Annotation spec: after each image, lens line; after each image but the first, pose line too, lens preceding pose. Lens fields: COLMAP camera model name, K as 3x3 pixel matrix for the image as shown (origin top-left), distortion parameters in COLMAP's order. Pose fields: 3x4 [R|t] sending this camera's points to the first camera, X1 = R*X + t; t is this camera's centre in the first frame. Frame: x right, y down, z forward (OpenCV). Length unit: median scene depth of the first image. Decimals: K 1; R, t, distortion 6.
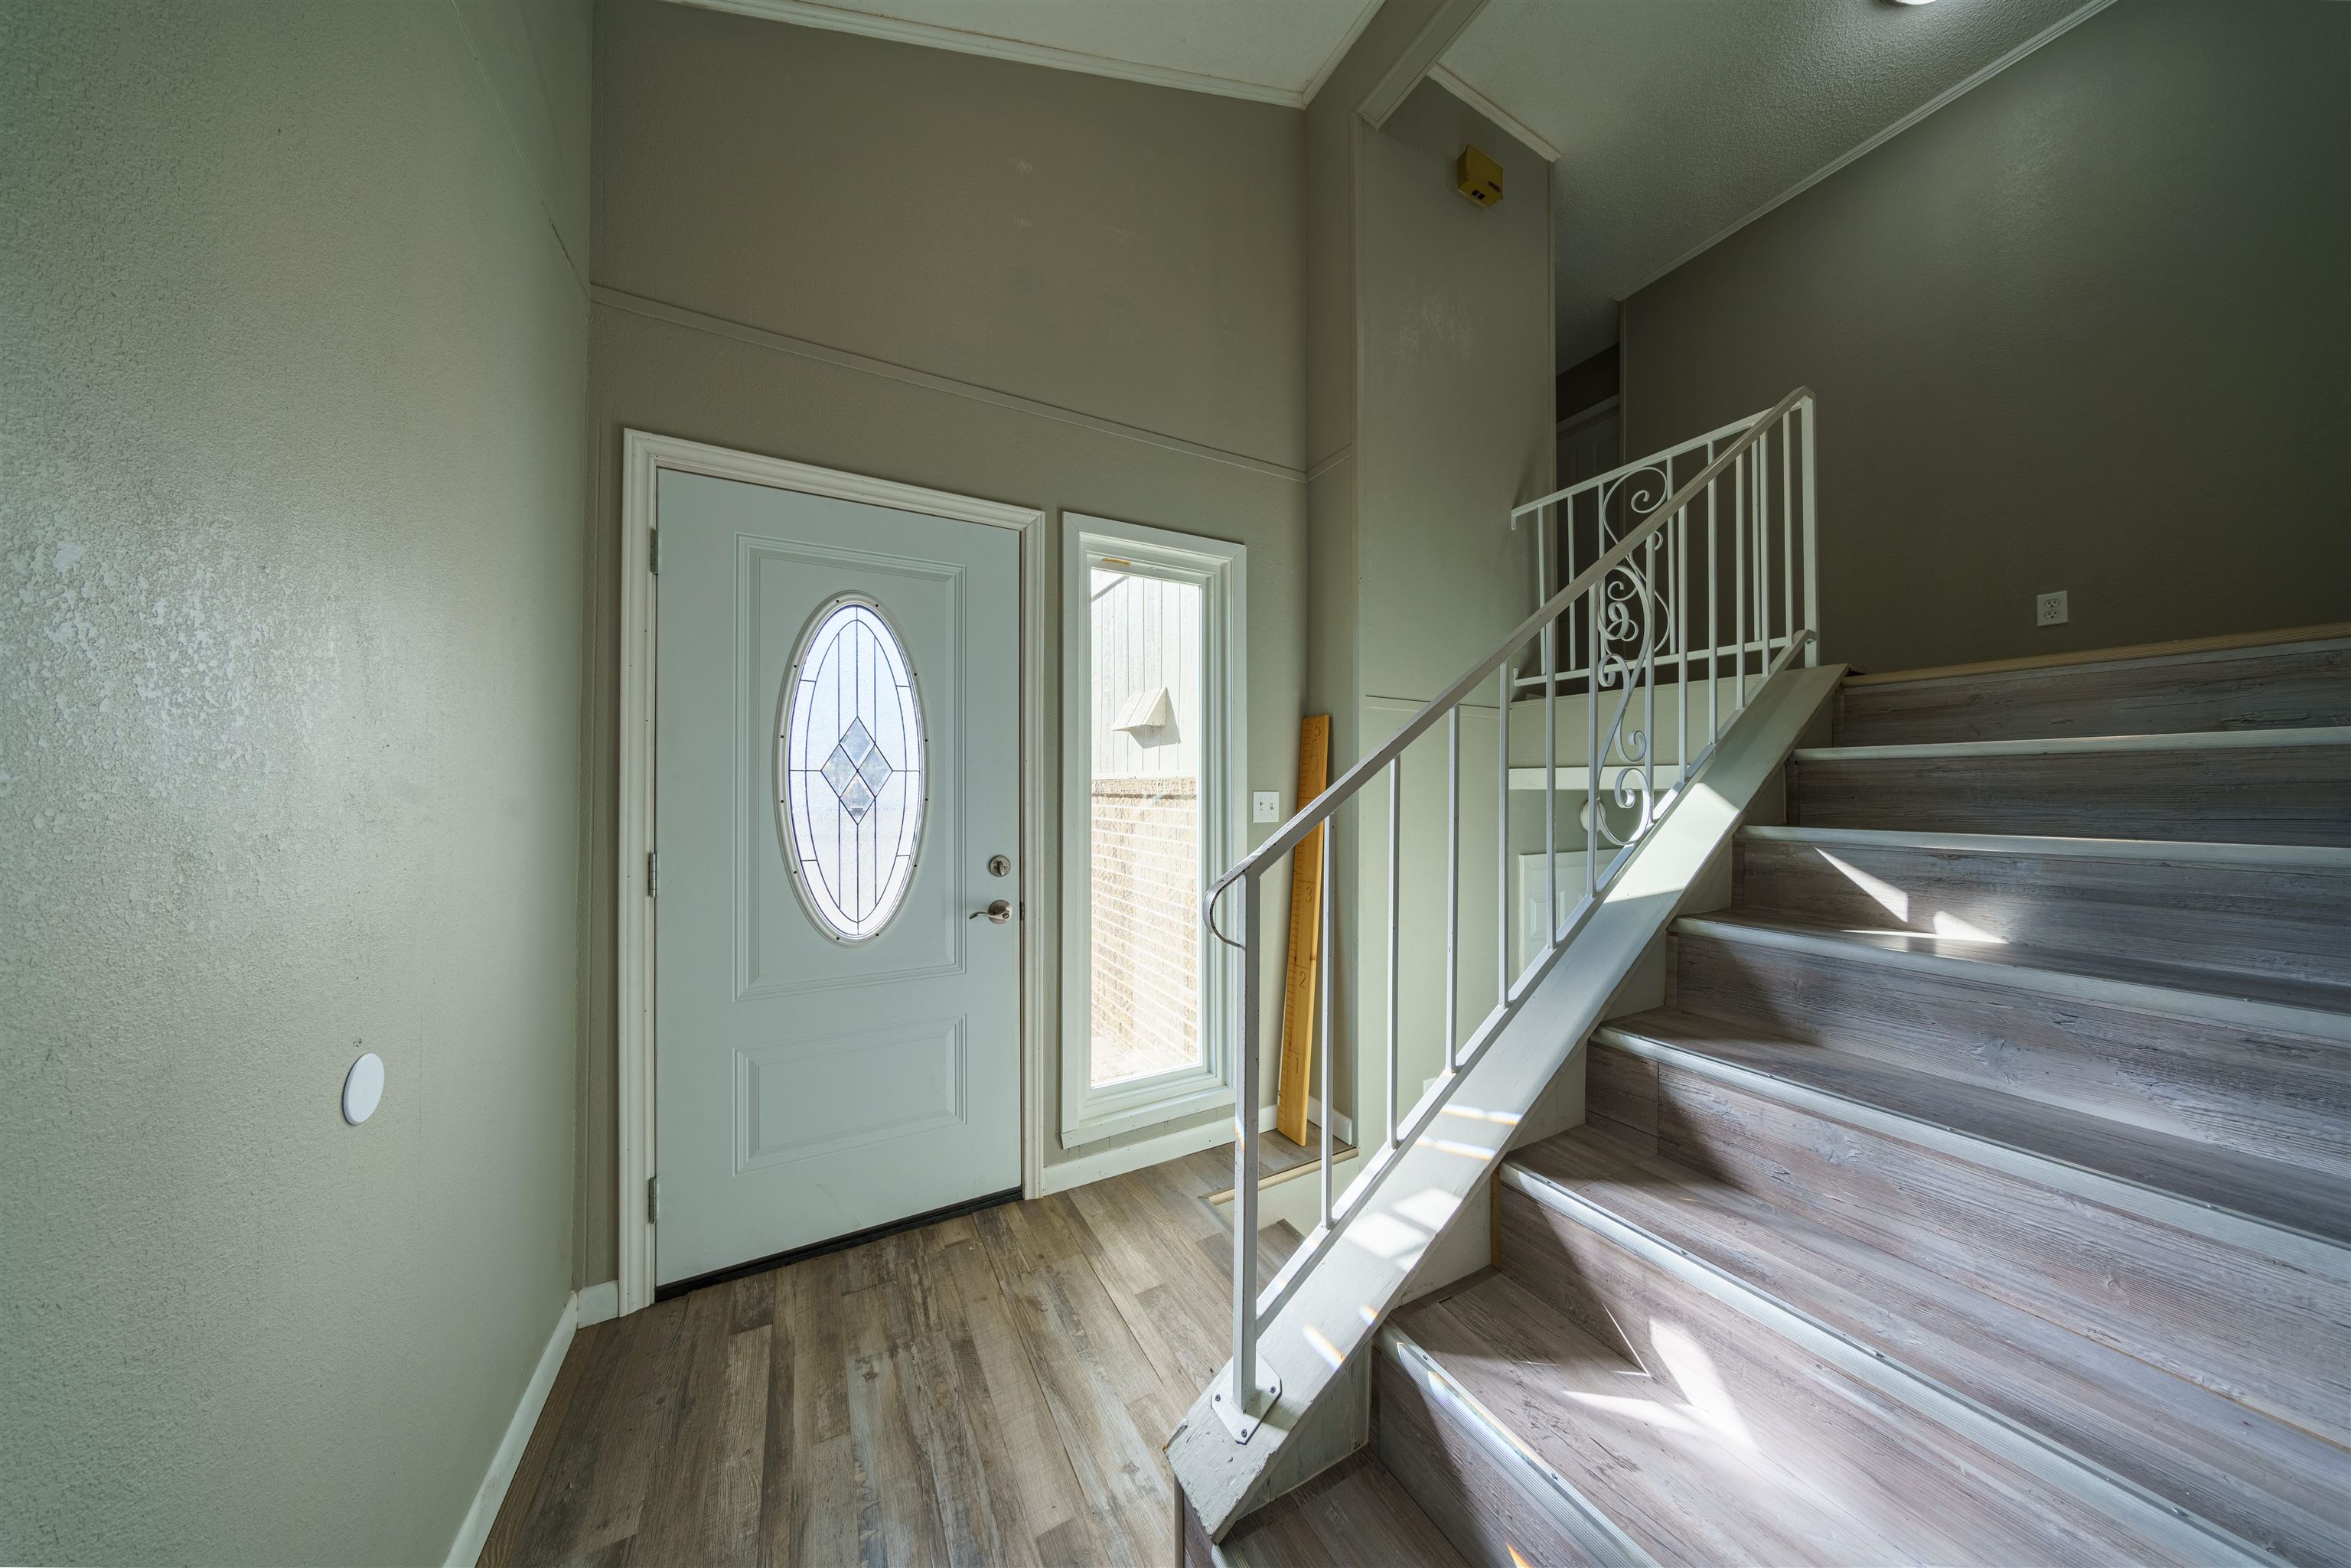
lens RADIAL K [[669.0, 0, 1184.5], [0, 669.0, 793.1], [0, 0, 1]] dist [-0.002655, 0.000178]
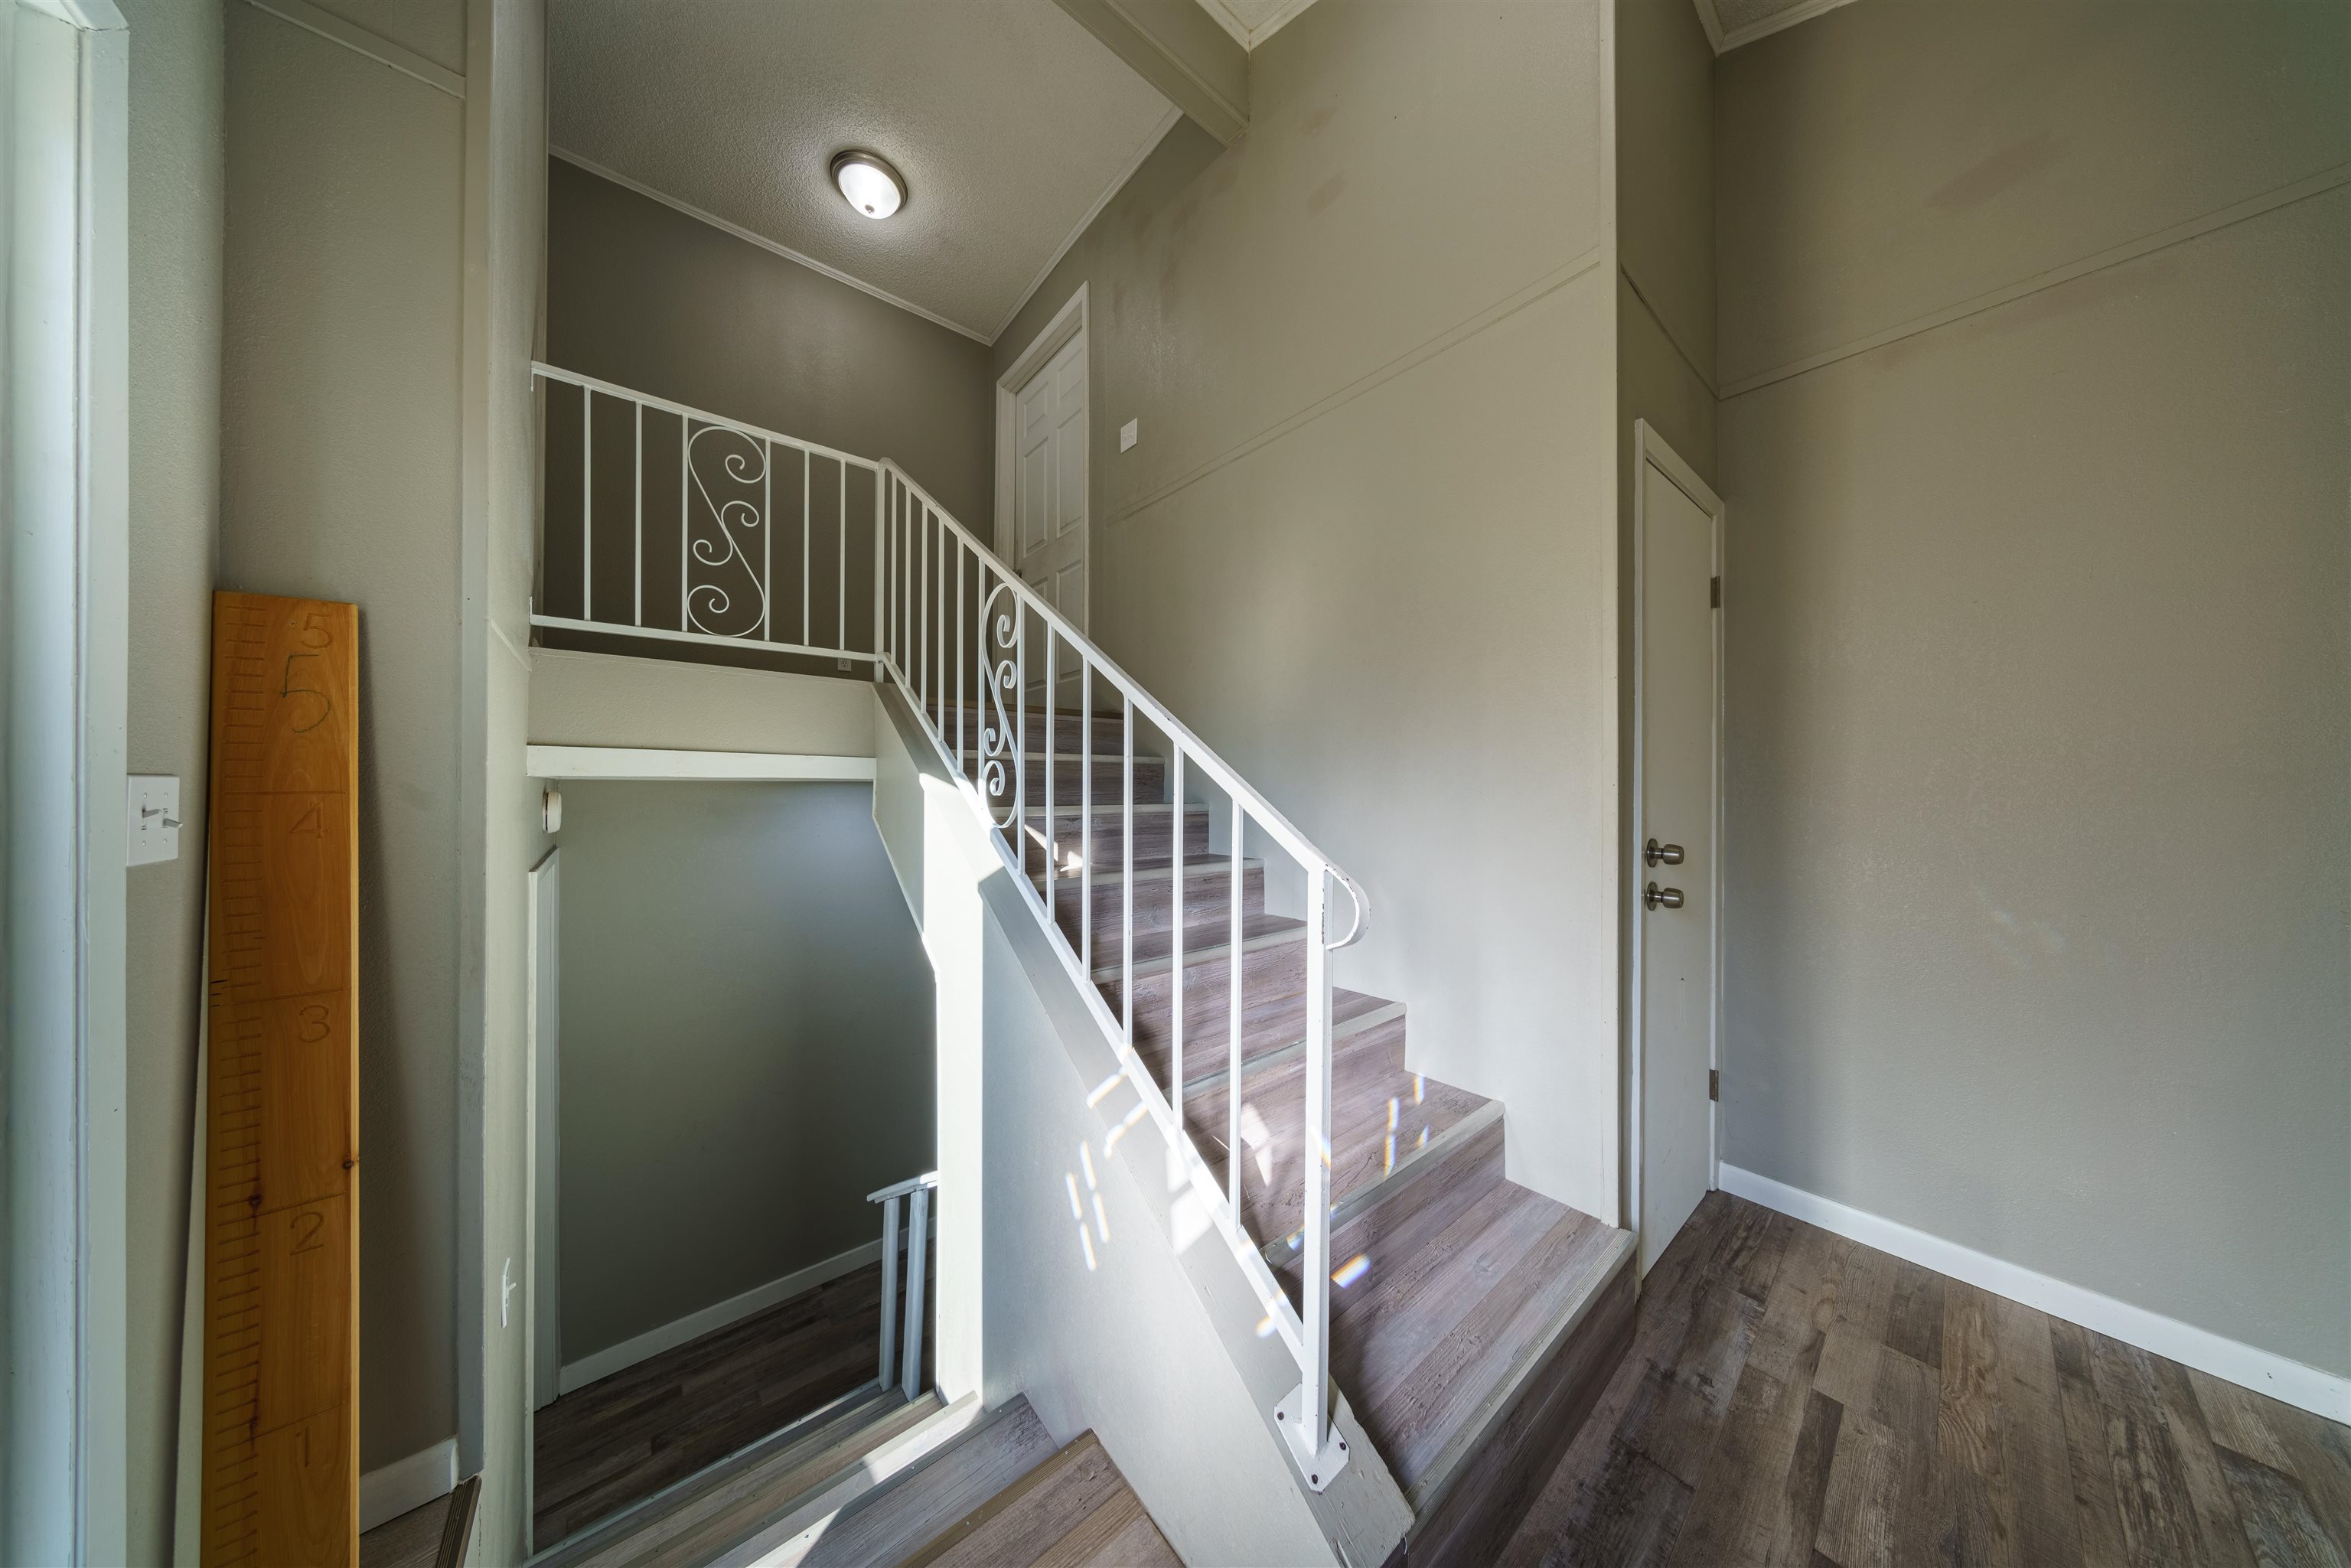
lens RADIAL K [[669.0, 0, 1166.3], [0, 669.0, 783.9], [0, 0, 1]] dist [-0.002655, 0.000178]
pose [[-0.167328, -0.000416, 0.985901, -0.660221], [-0.002552, 0.999997, -0.000011, 0.001638], [-0.985898, -0.002518, -0.167328, 1.138586]]
